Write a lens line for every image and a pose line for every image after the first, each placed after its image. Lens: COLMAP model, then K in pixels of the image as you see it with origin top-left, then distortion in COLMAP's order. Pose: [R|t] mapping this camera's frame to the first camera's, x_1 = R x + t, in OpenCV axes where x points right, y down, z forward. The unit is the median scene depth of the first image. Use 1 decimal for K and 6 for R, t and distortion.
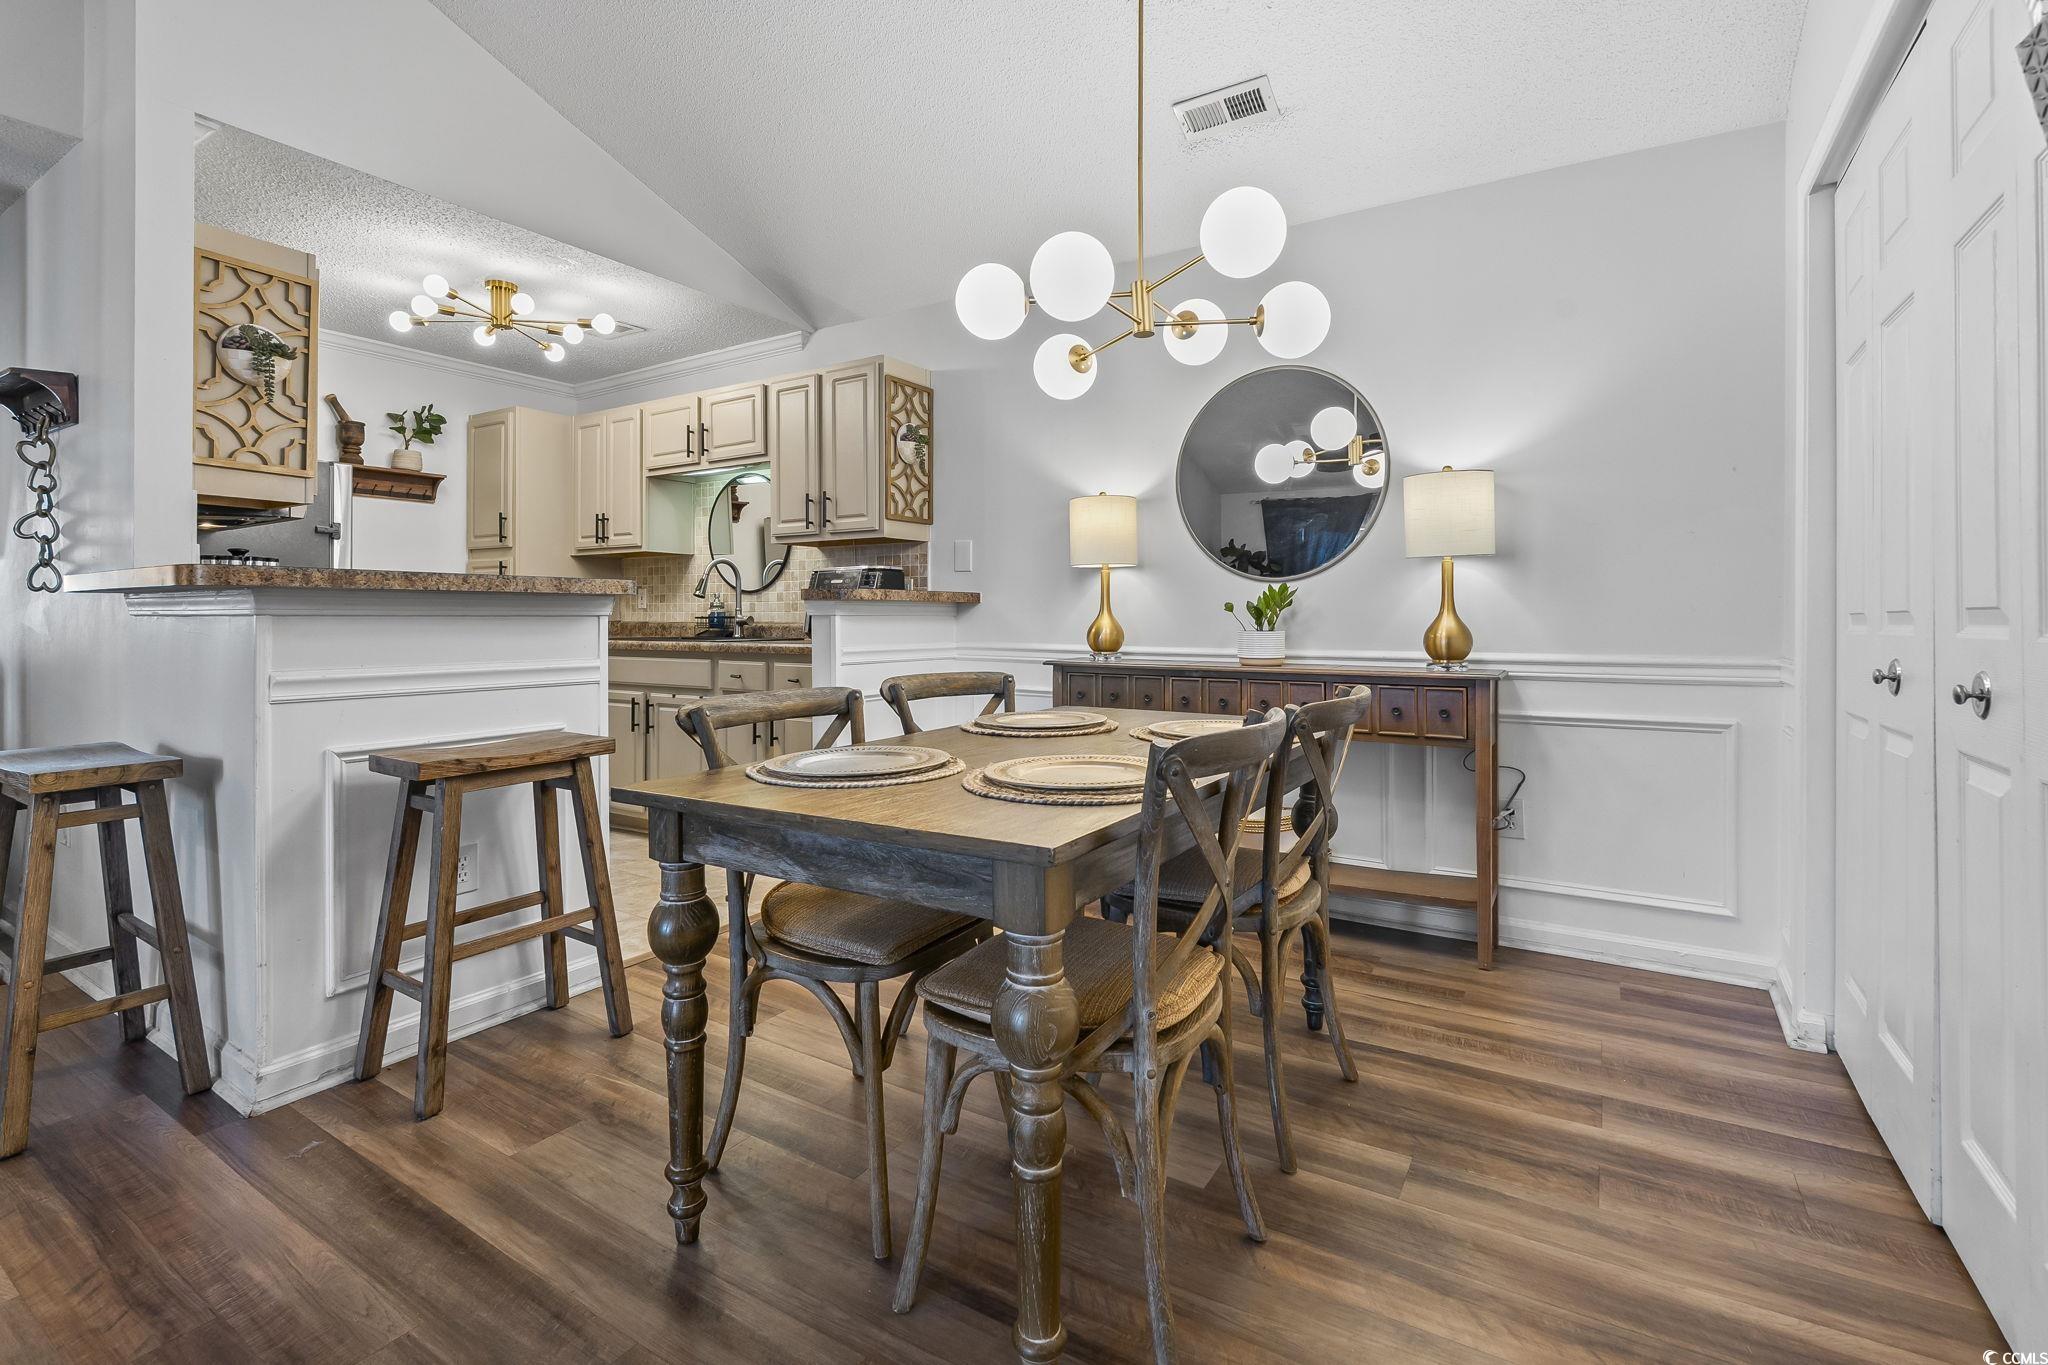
lens RADIAL K [[913.0, 0, 1034.5], [0, 913.0, 624.4], [0, 0, 1]] dist [-0.001516, -0.000105]
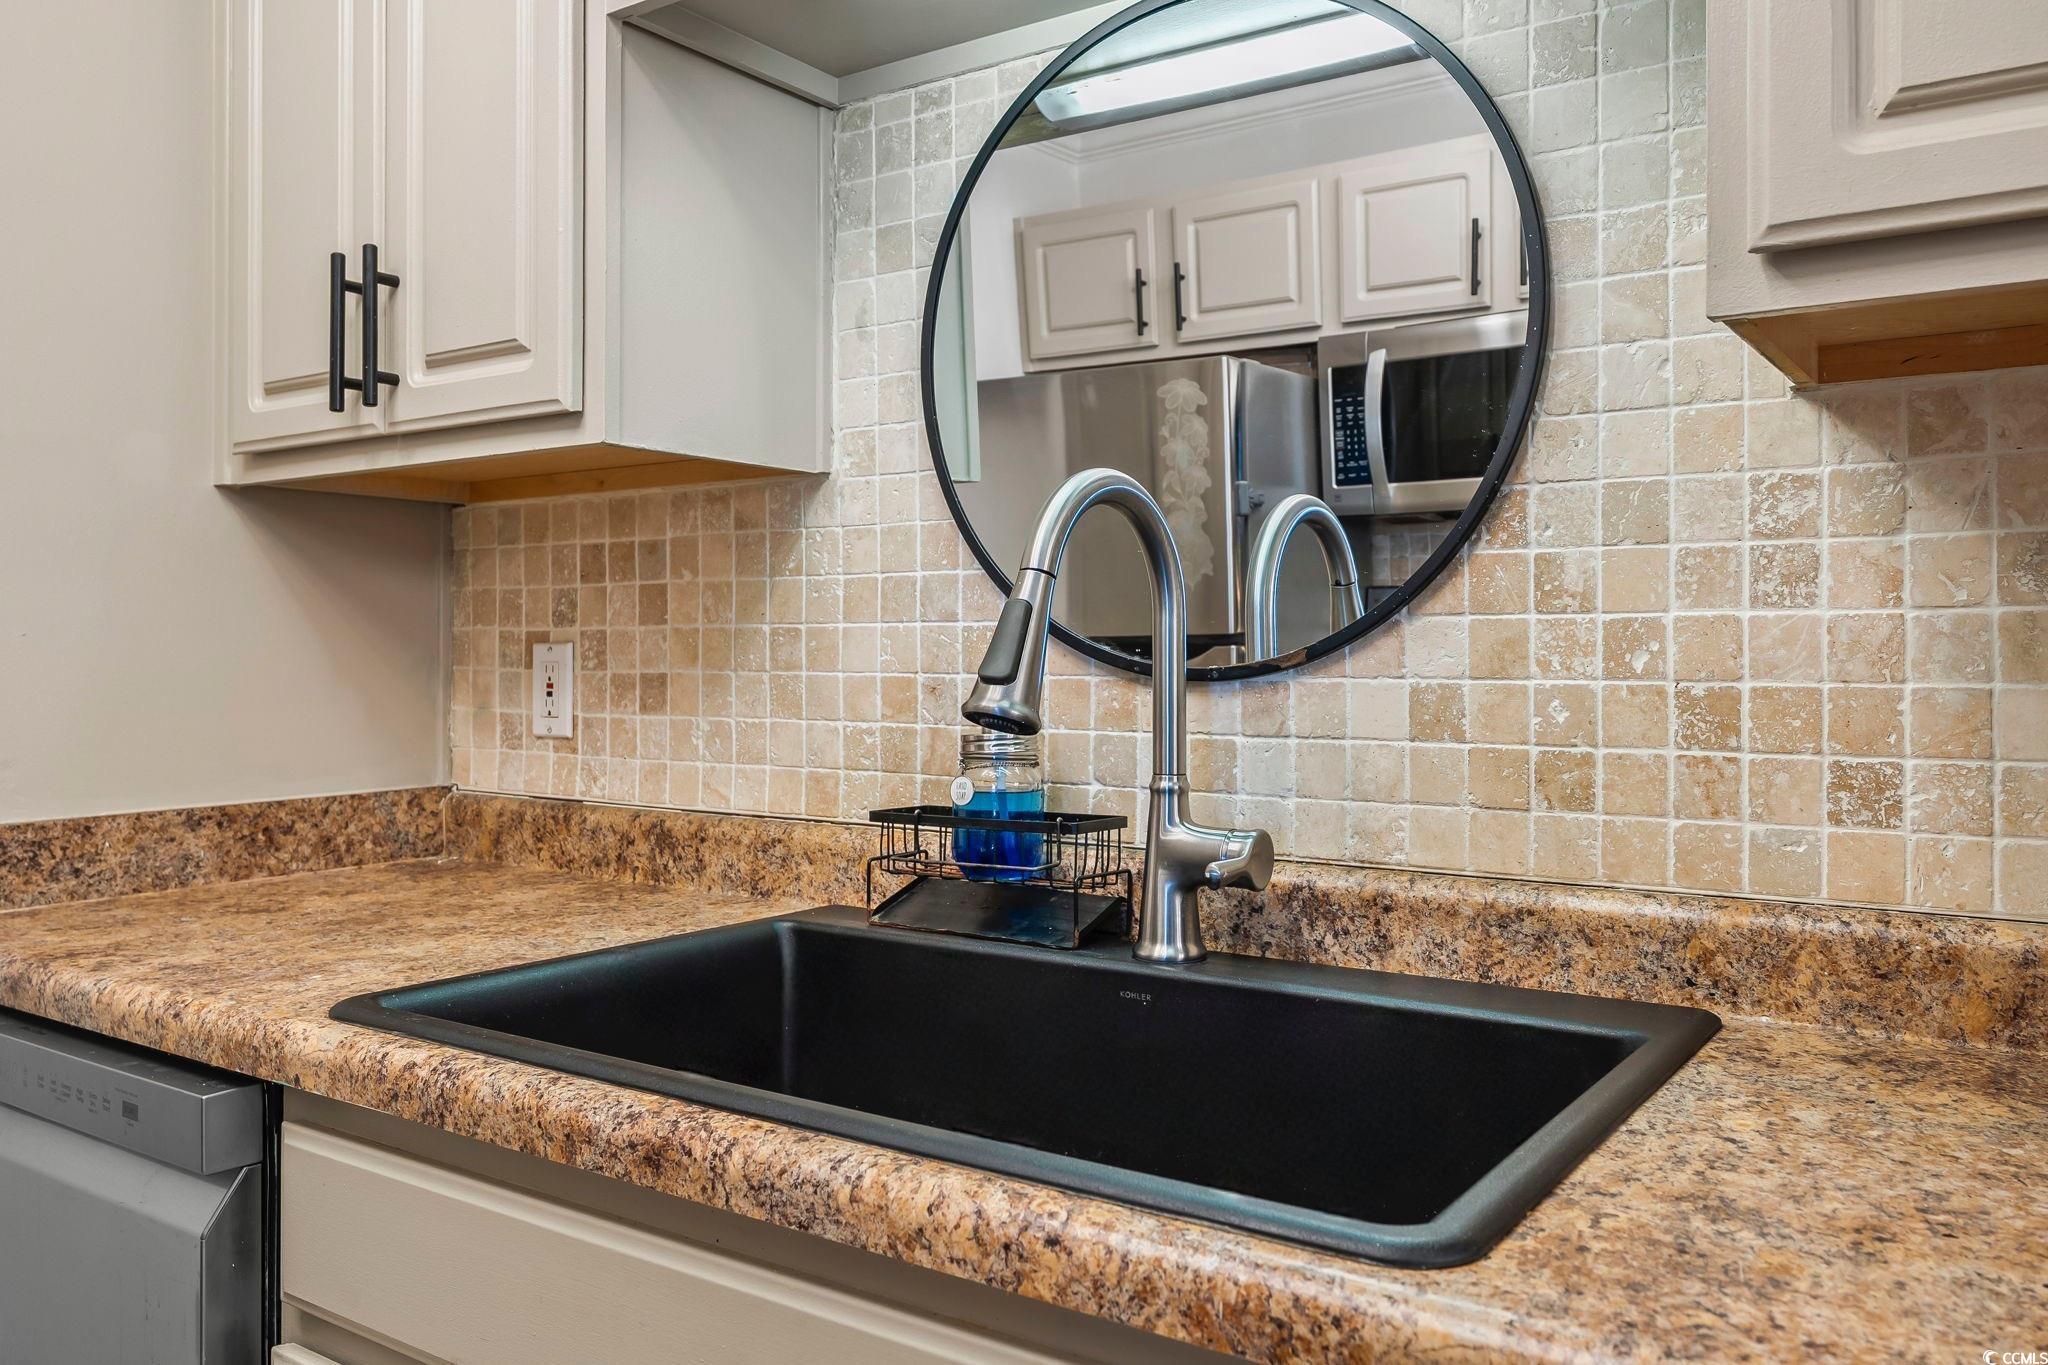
lens RADIAL K [[1561.4, 0, 1037.6], [0, 1561.4, 642.9], [0, 0, 1]] dist [-0.005342, 0.003254]
pose [[0.998843, -0.001253, -0.048079, -0.327012], [0.000625, 0.999914, -0.013067, -0.037681], [0.048092, 0.013022, 0.998758, 0.702172]]
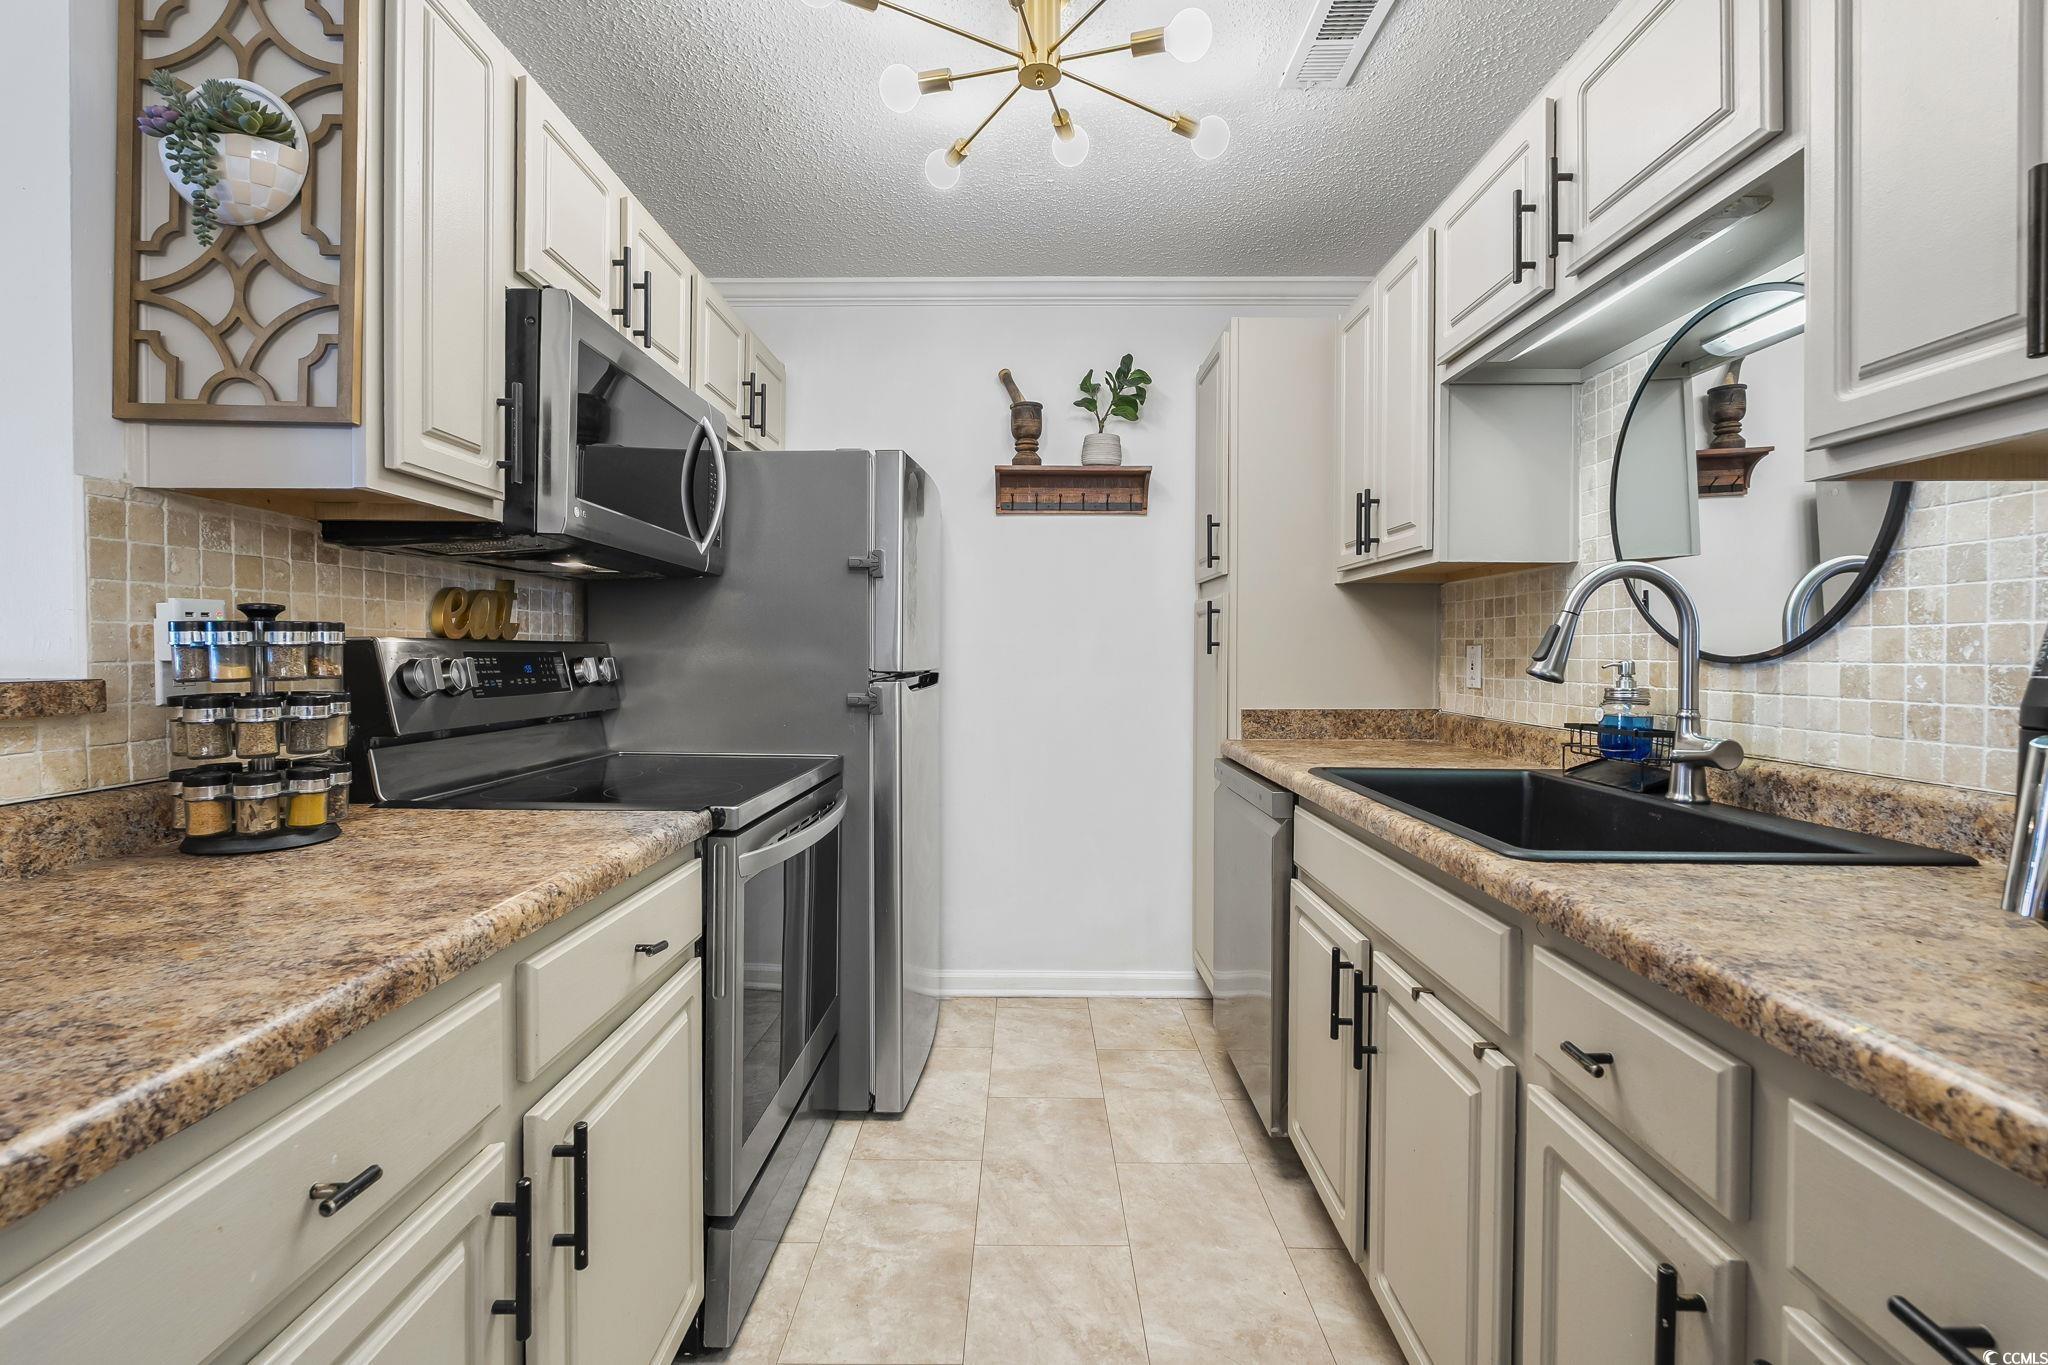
lens RADIAL K [[913.0, 0, 1022.9], [0, 913.0, 656.9], [0, 0, 1]] dist [-0.001516, -0.000105]
pose [[0.519907, 0.005105, -0.854208, -0.166207], [-0.008556, 0.999963, 0.000768, -0.034703], [0.854180, 0.006909, 0.519931, 0.613899]]
